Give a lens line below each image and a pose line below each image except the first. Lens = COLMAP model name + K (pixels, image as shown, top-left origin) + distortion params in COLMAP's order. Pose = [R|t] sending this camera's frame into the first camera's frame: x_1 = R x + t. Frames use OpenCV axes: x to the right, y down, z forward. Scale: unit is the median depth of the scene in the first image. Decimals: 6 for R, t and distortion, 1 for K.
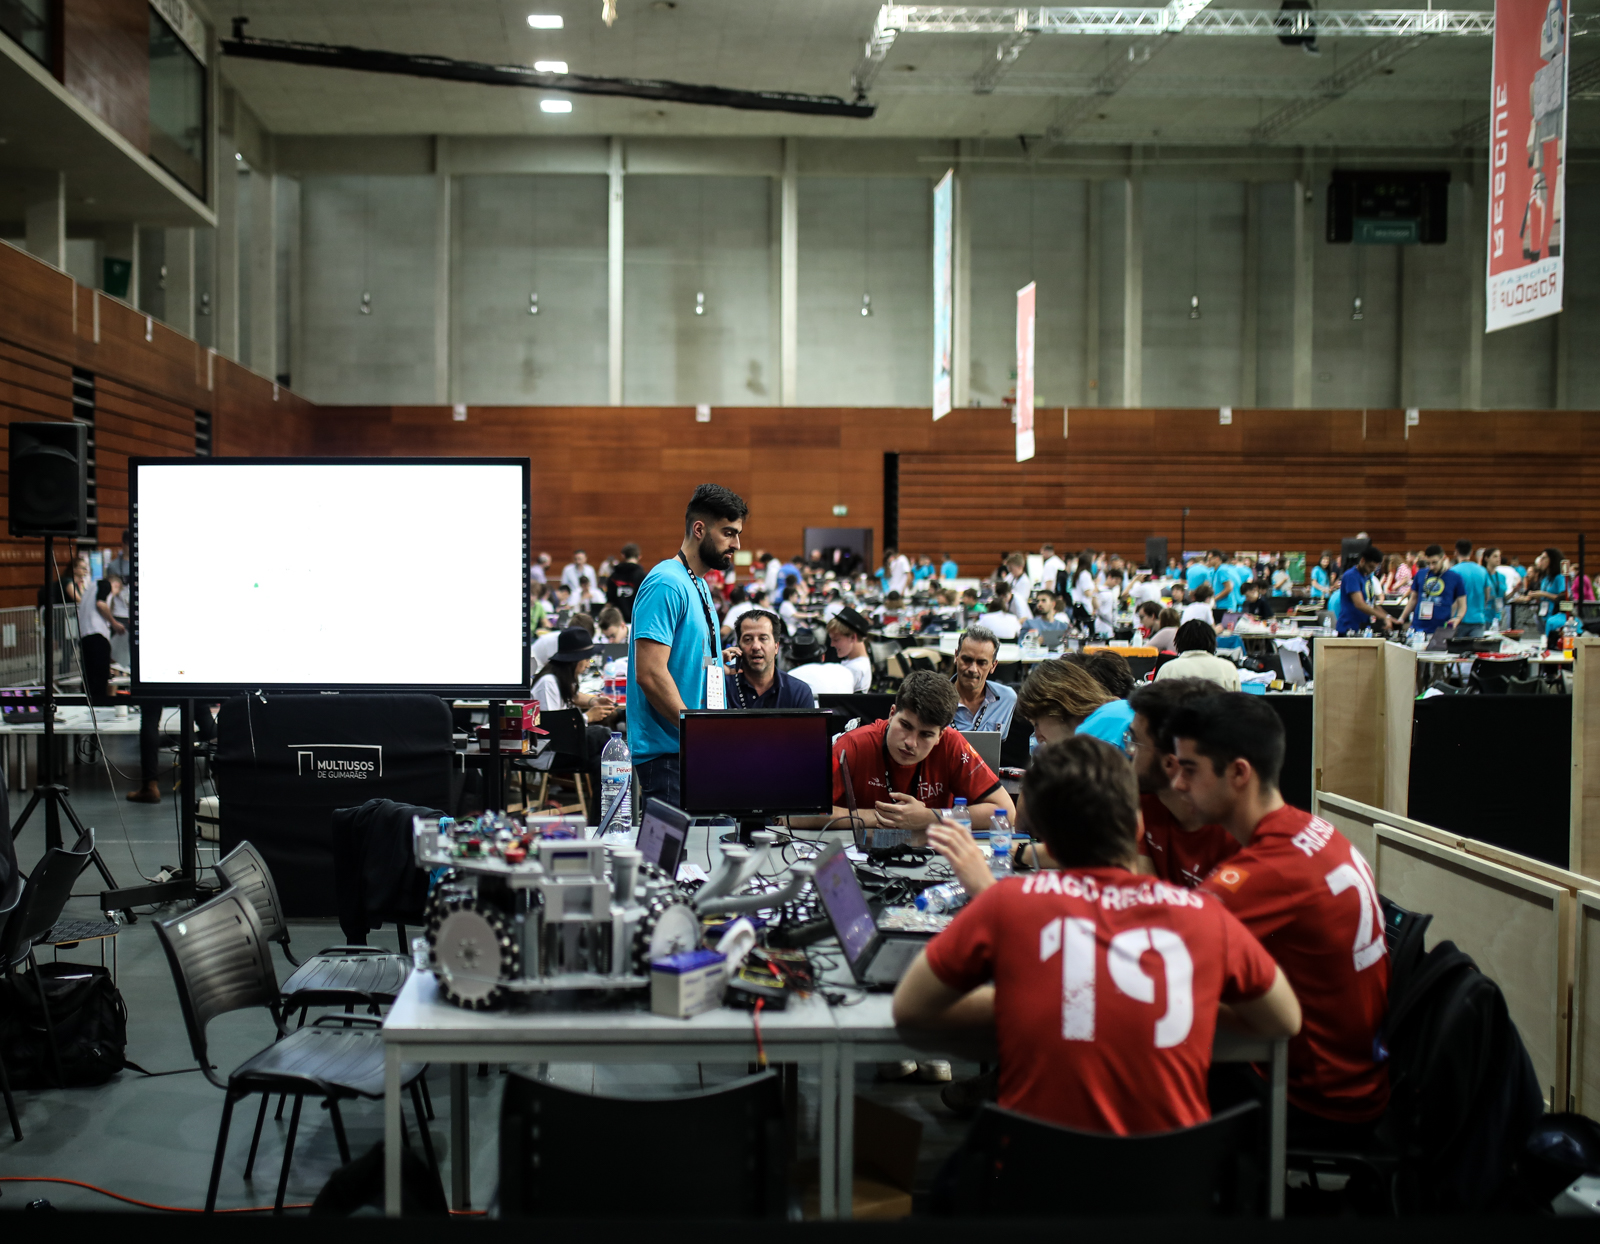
lens RADIAL K [[2074.0, 0, 800.0], [0, 2074.0, 622.0], [0, 0, 1]] dist [-0.089384, 0.065231]
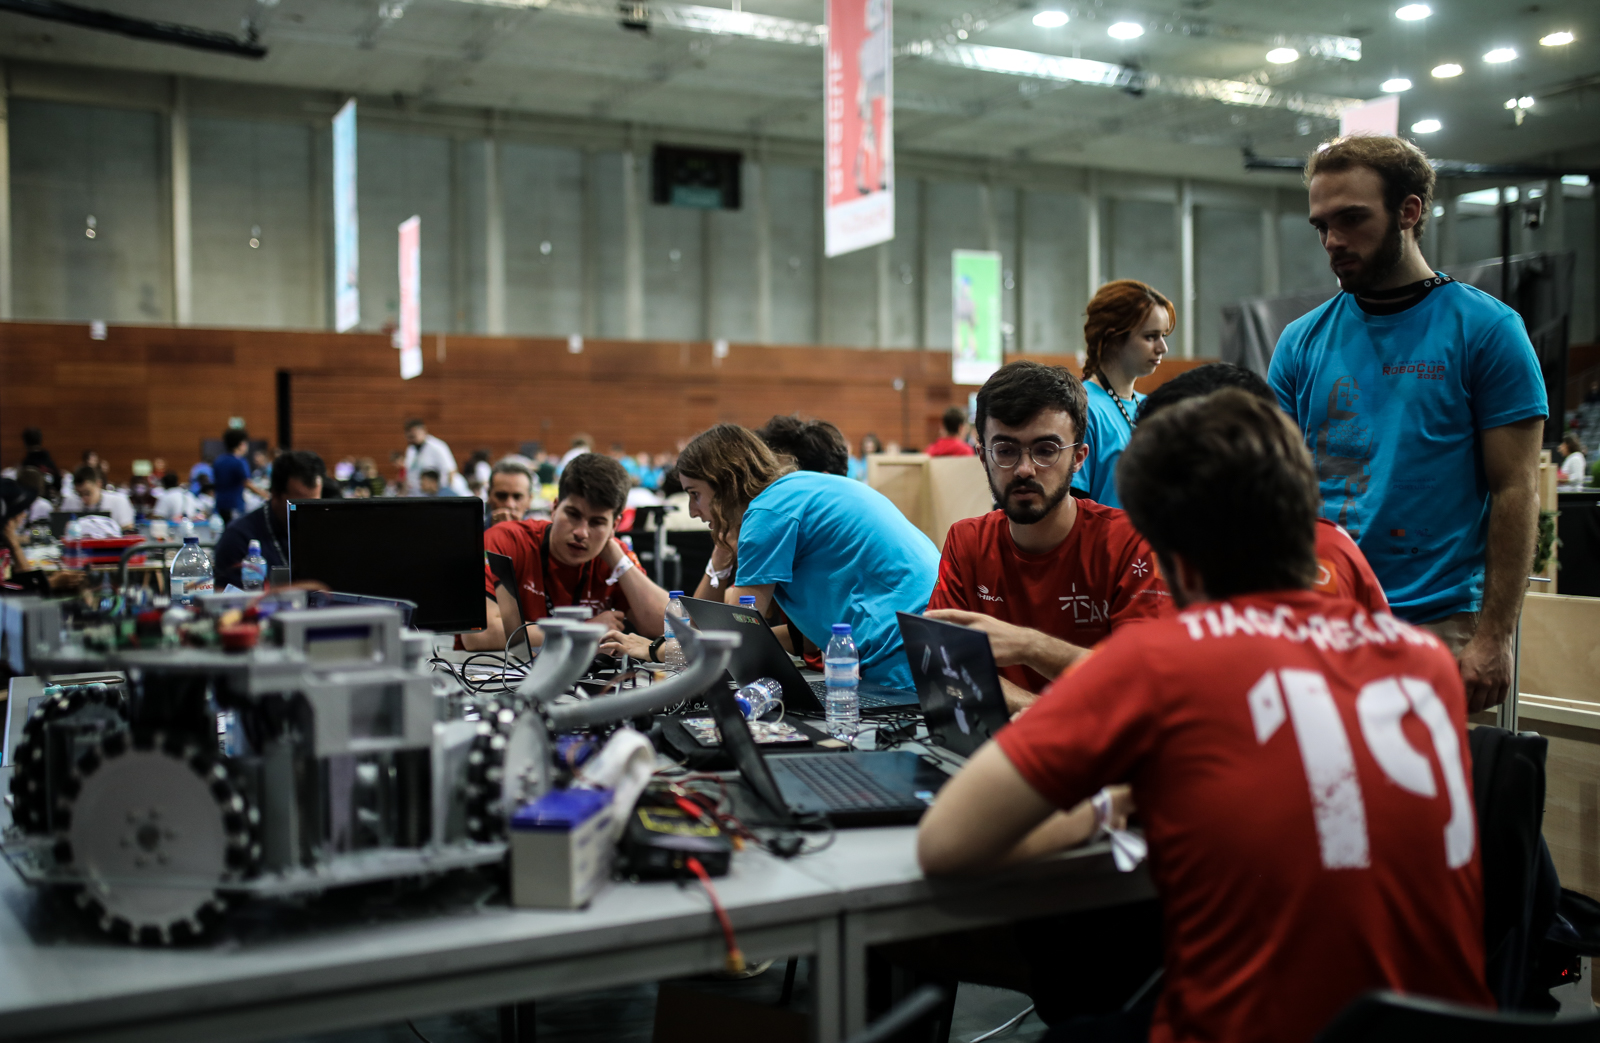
lens RADIAL K [[1571.6, 0, 800.0], [0, 1571.6, 521.5], [0, 0, 1]] dist [0.020200, -0.007301]
pose [[0.921044, -0.025695, 0.388609, -0.045086], [0.032606, 0.999406, -0.011198, 0.025791], [-0.388091, 0.022985, 0.921335, 0.160493]]
